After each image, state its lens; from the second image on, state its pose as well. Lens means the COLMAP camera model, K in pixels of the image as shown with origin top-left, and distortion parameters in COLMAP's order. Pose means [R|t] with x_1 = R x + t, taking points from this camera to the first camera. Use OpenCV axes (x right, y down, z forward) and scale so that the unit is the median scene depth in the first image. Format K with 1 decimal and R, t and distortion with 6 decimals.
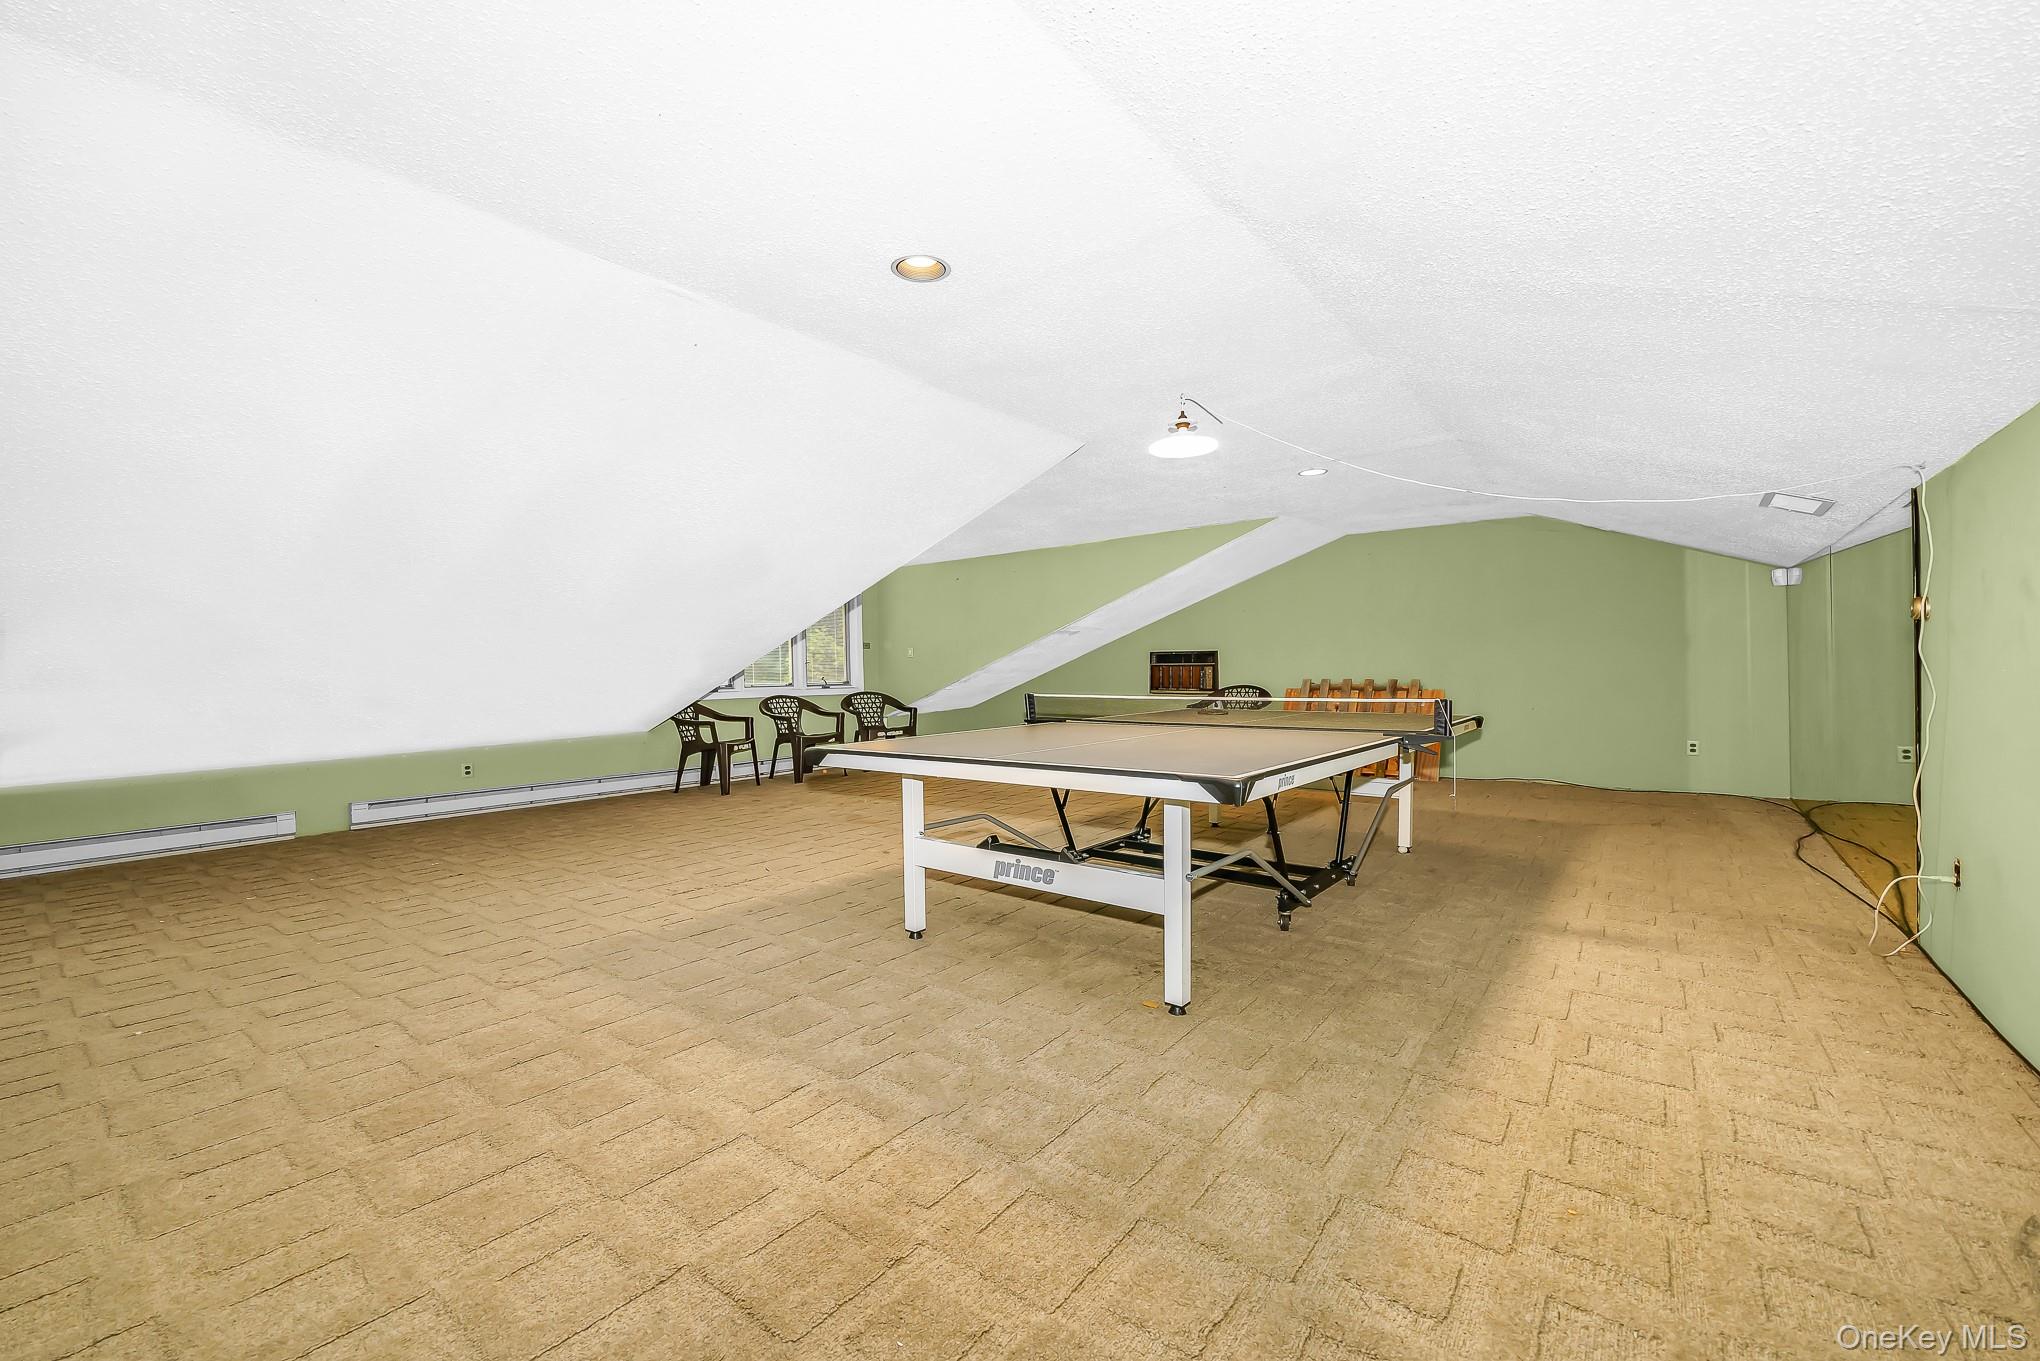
lens RADIAL K [[787.0, 0, 1016.3], [0, 787.0, 678.5], [0, 0, 1]] dist [-0.003442, -0.000374]
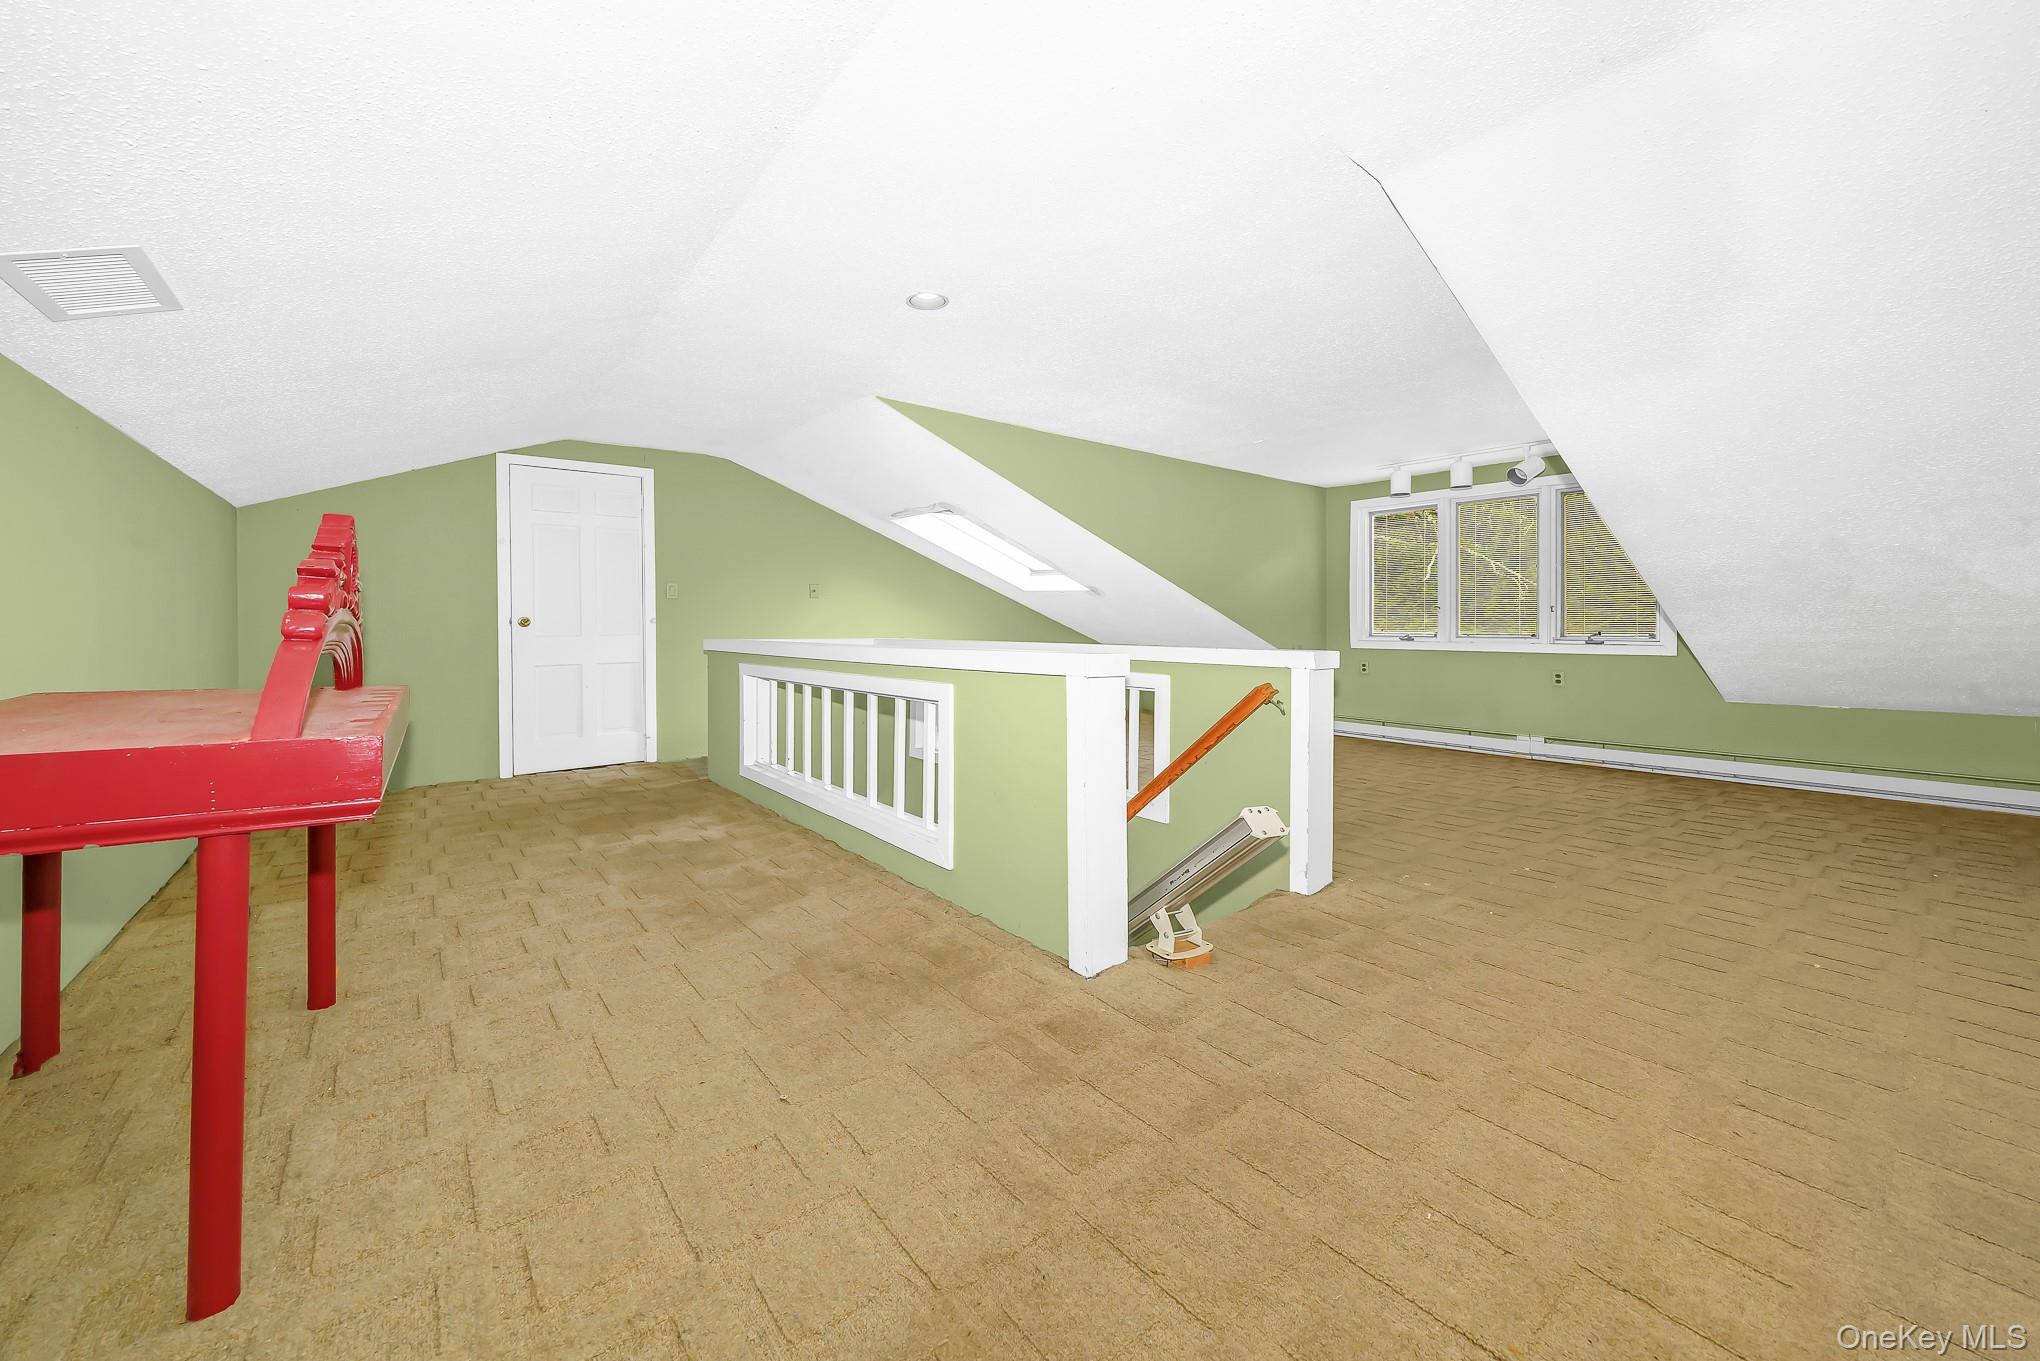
lens RADIAL K [[787.0, 0, 956.5], [0, 787.0, 617.1], [0, 0, 1]] dist [-0.003442, -0.000374]
pose [[-0.275214, 0.011188, -0.961318, 0.173467], [0.000984, 0.999935, 0.011356, -0.000238], [0.961383, 0.002179, -0.275207, 0.314288]]
